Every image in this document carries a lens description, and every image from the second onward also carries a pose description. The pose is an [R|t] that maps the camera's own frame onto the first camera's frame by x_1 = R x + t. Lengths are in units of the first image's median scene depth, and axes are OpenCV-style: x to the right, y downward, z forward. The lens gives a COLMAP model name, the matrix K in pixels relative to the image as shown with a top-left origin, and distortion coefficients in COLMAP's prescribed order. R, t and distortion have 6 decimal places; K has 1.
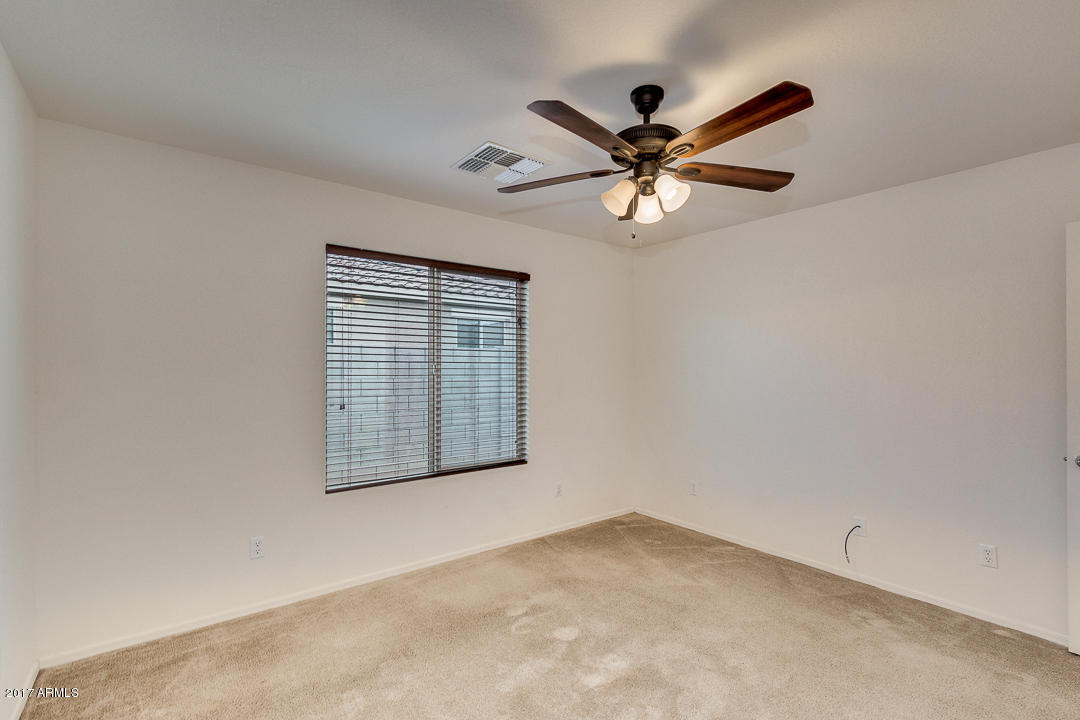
lens RADIAL K [[494.2, 0, 543.0], [0, 494.2, 362.7], [0, 0, 1]] dist [0.001731, -0.000054]
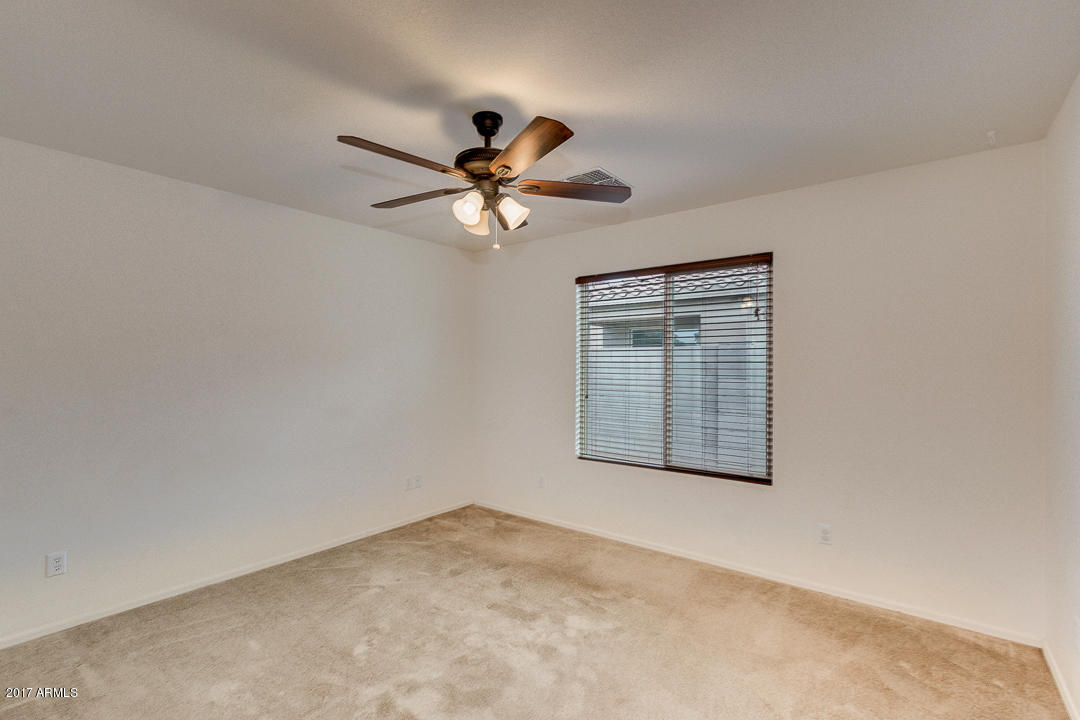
lens RADIAL K [[489.1, 0, 542.5], [0, 489.1, 363.9], [0, 0, 1]] dist [0.001067, -0.000758]
pose [[0.238057, -0.009272, -0.971207, 0.711010], [0.000904, 0.999956, -0.009325, 0.011396], [0.971251, 0.001342, 0.238055, 0.473764]]
